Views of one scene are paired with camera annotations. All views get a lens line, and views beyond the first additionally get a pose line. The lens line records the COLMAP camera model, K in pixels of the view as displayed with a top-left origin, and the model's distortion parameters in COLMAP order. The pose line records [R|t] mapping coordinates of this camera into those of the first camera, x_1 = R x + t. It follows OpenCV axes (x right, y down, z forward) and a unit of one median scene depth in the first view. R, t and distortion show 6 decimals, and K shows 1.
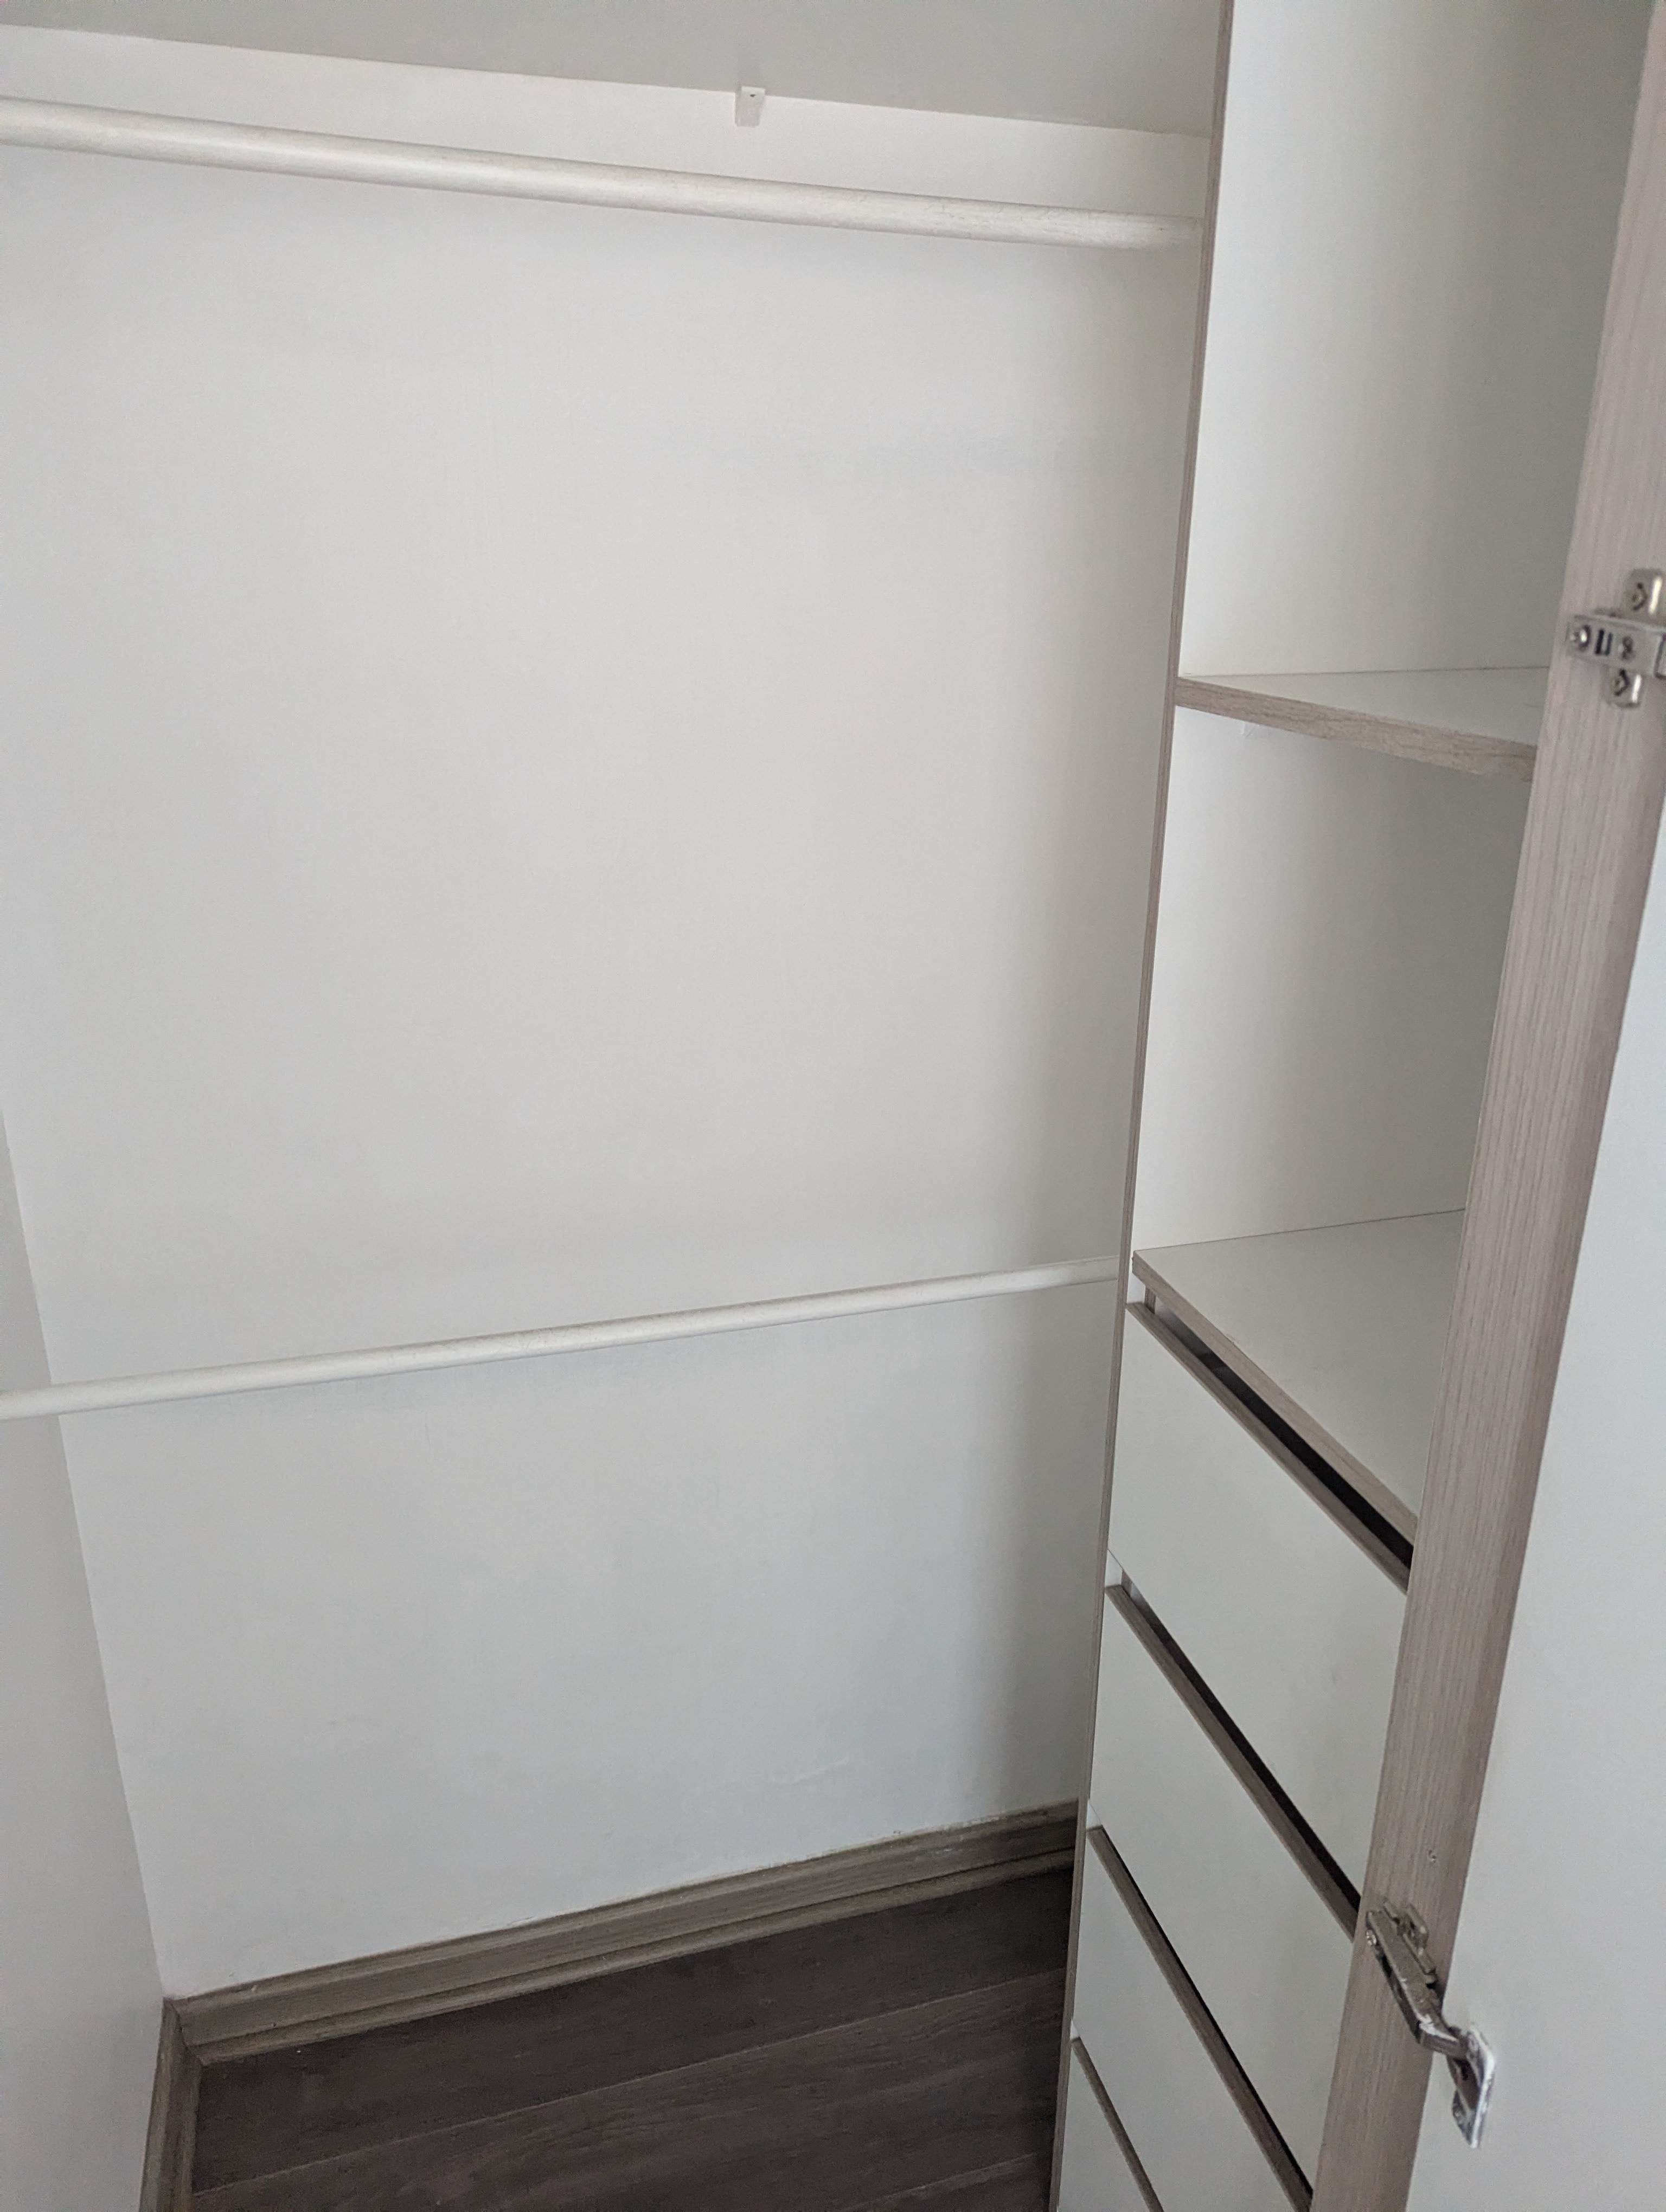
lens RADIAL K [[1564.0, 0, 872.7], [0, 1564.0, 1103.9], [0, 0, 1]] dist [0.067270, -0.051197]
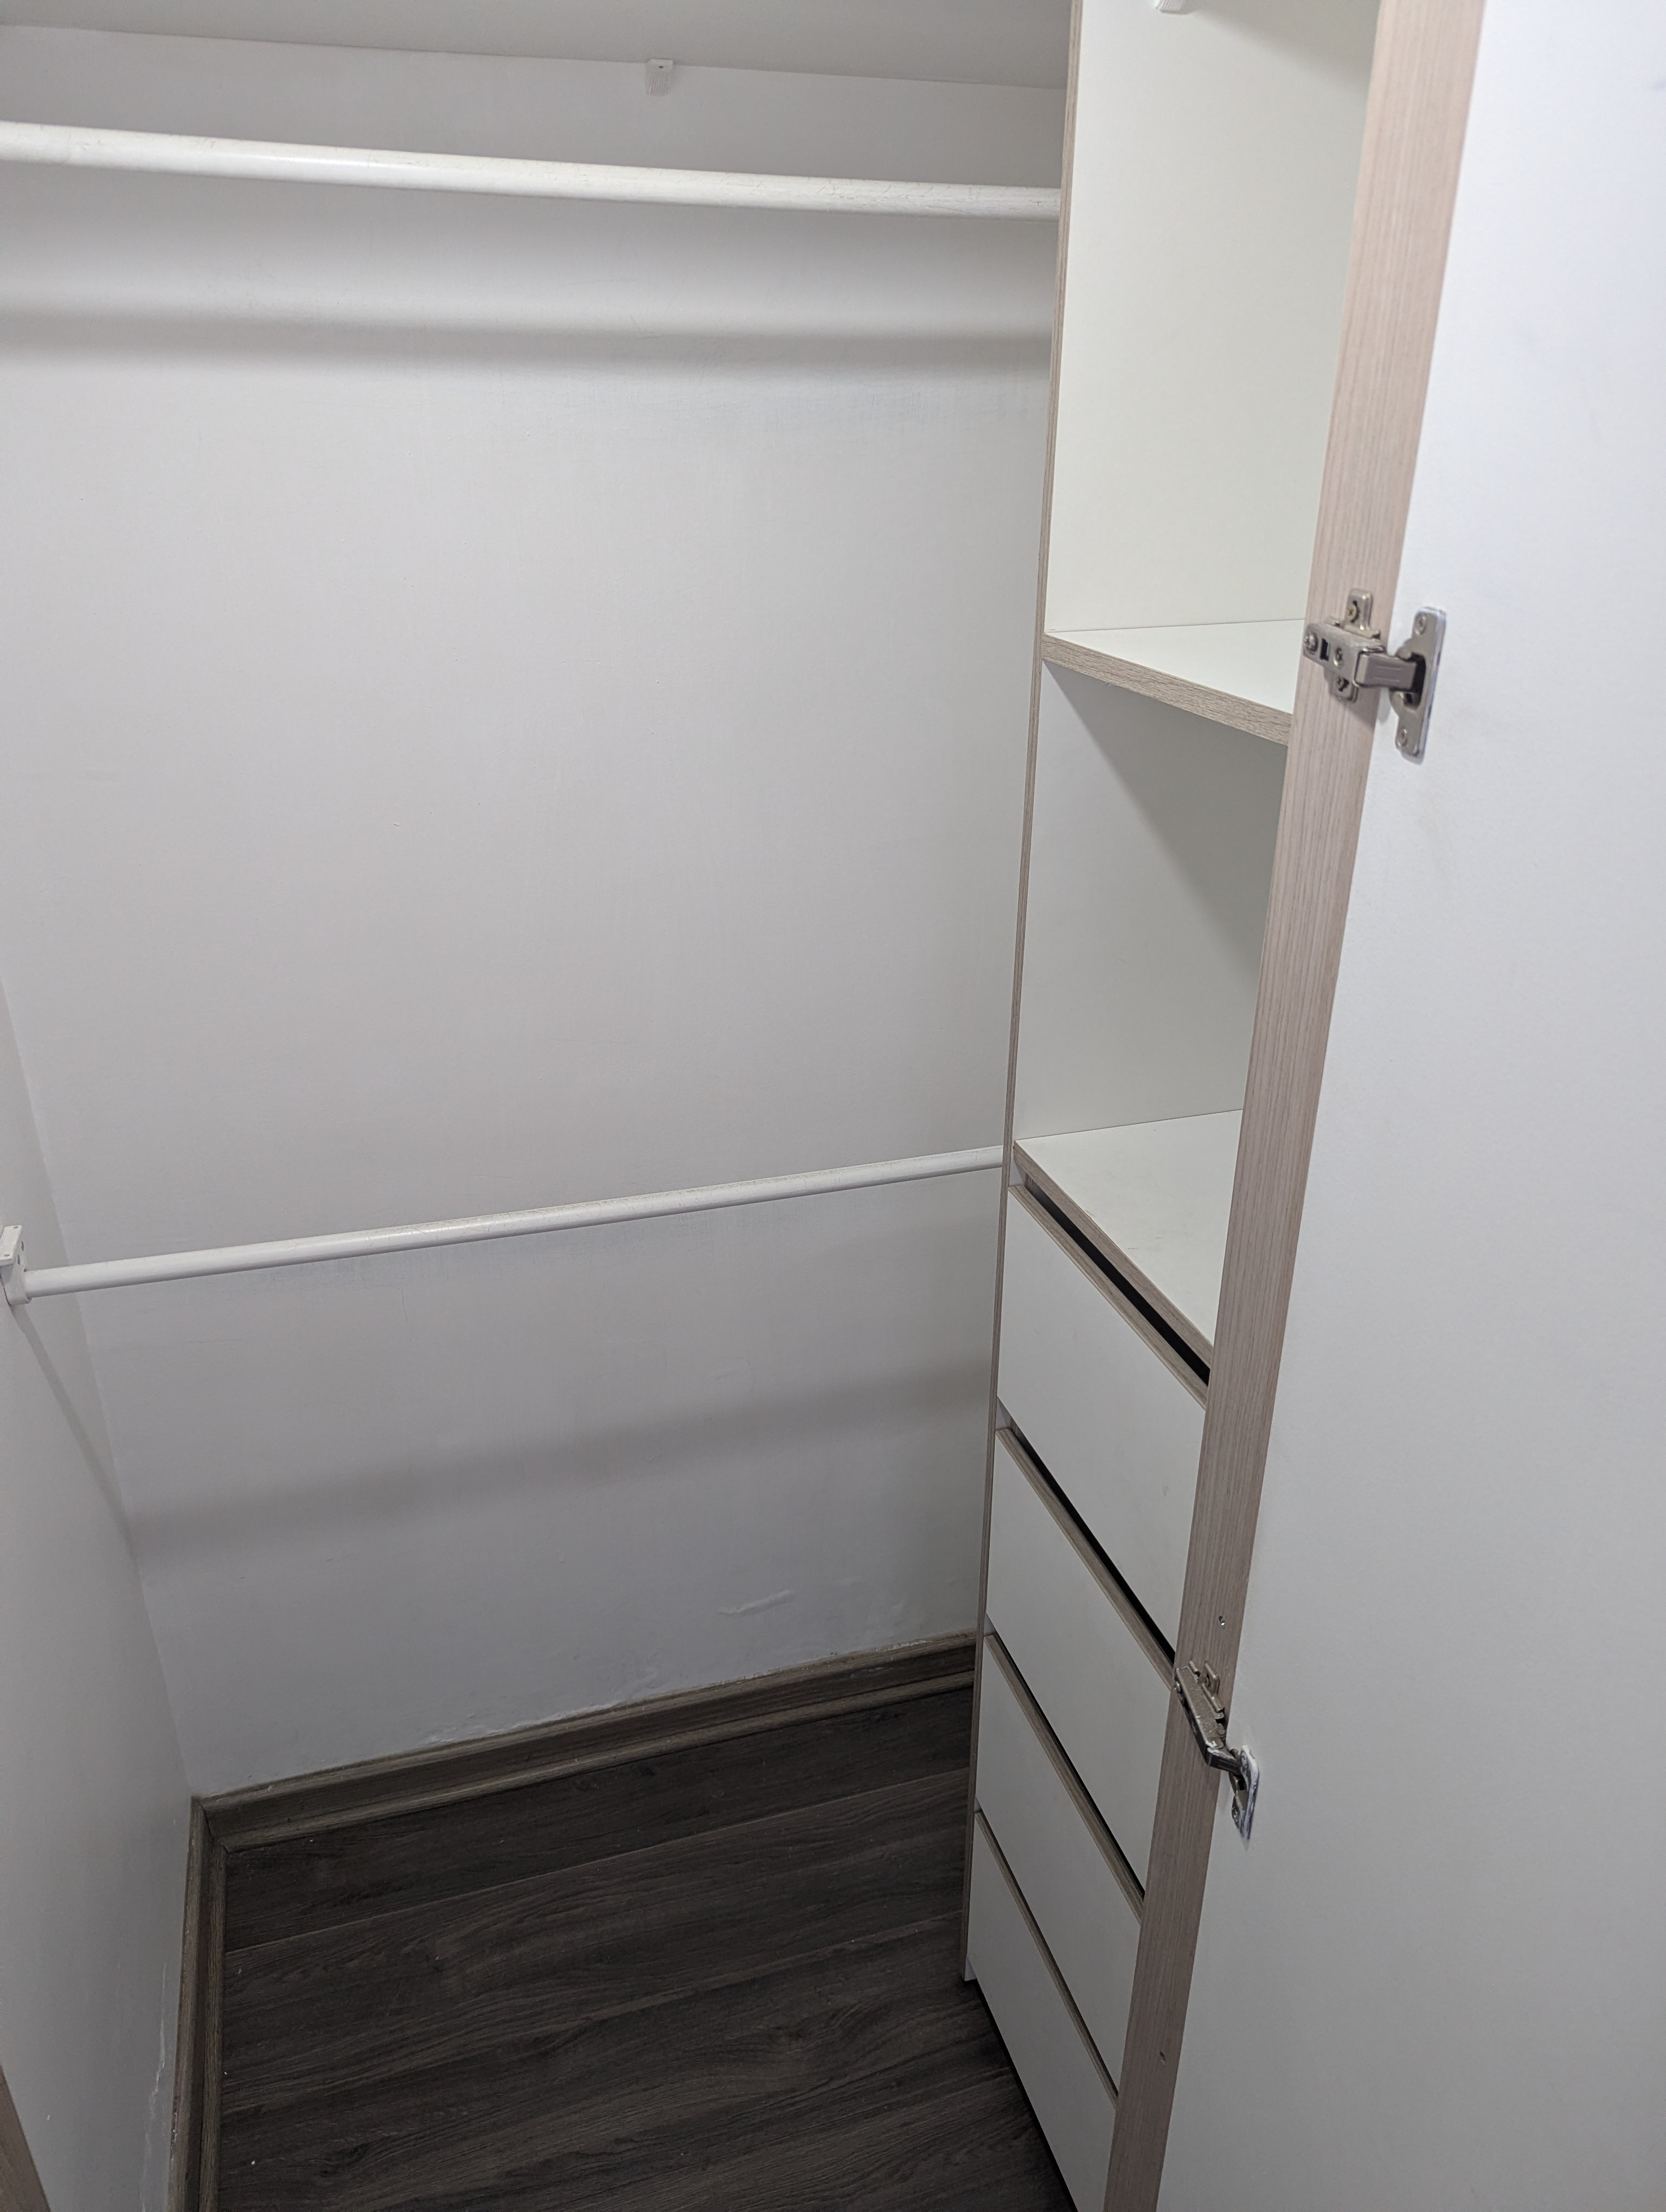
lens RADIAL K [[1578.9, 0, 851.5], [0, 1578.9, 1116.2], [0, 0, 1]] dist [0.064980, -0.053221]
pose [[0.999896, -0.013974, 0.003500, 0.046651], [0.013650, 0.996715, 0.079831, -0.018579], [-0.004604, -0.079775, 0.996802, -0.157589]]
